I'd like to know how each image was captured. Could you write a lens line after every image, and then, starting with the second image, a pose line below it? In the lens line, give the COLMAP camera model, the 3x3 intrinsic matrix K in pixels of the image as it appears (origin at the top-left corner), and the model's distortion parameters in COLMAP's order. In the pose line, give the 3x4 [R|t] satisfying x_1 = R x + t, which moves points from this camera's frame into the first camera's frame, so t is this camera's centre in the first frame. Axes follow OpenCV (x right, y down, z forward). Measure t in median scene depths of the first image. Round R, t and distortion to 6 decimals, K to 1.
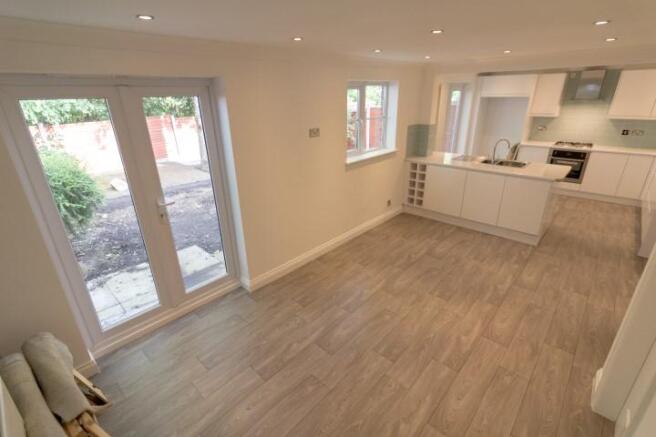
lens RADIAL K [[297.5, 0, 328.0], [0, 297.5, 218.5], [0, 0, 1]] dist [0.000779, 0.000565]
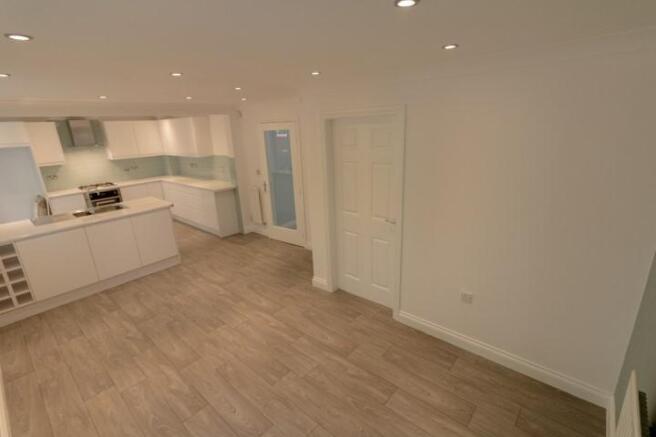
lens RADIAL K [[303.3, 0, 314.0], [0, 303.3, 224.4], [0, 0, 1]] dist [0.001140, 0.000308]
pose [[0.017903, -0.295514, 0.955171, -0.346287], [0.428958, 0.865207, 0.259640, -0.114122], [-0.903147, 0.405080, 0.142253, 0.287897]]
